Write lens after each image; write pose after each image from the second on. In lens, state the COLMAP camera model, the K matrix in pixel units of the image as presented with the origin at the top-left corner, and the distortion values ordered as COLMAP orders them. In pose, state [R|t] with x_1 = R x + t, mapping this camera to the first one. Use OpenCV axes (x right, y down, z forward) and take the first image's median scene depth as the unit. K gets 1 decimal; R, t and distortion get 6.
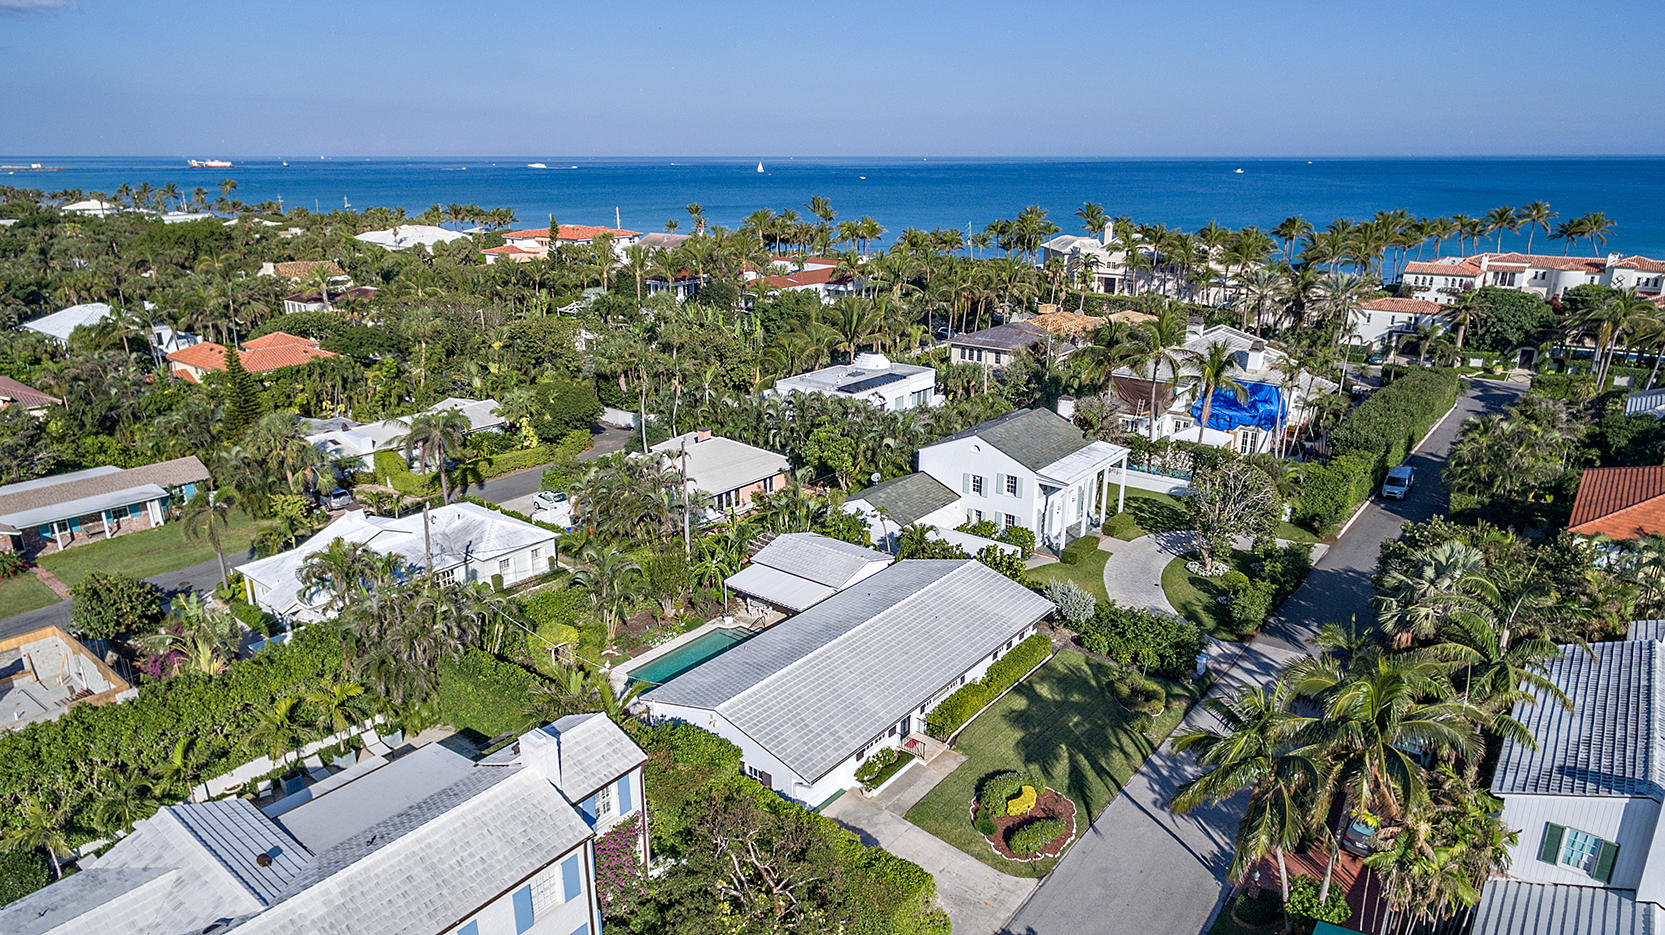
lens RADIAL K [[1002.1, 0, 826.4], [0, 1002.1, 468.5], [0, 0, 1]] dist [0.004330, 0.001254]
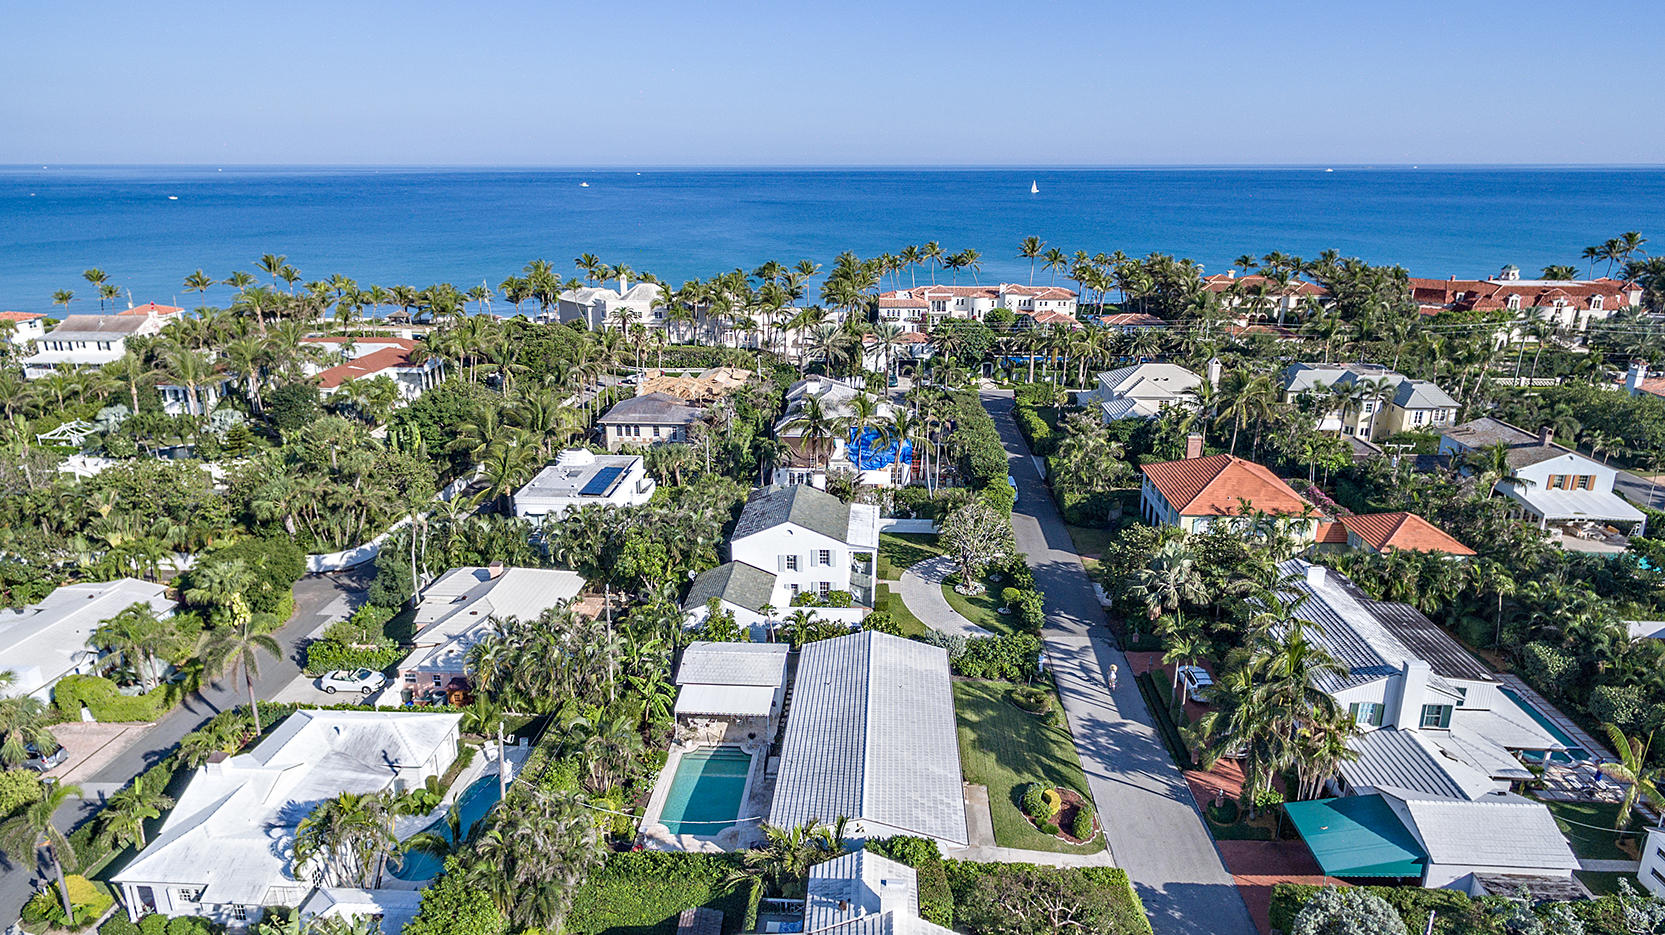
lens RADIAL K [[1002.1, 0, 829.7], [0, 1002.1, 467.6], [0, 0, 1]] dist [0.004330, 0.001254]
pose [[0.816059, -0.167146, 0.553272, -0.320977], [0.172375, 0.984090, 0.043051, -0.098983], [-0.551666, 0.060238, 0.831887, 0.004477]]
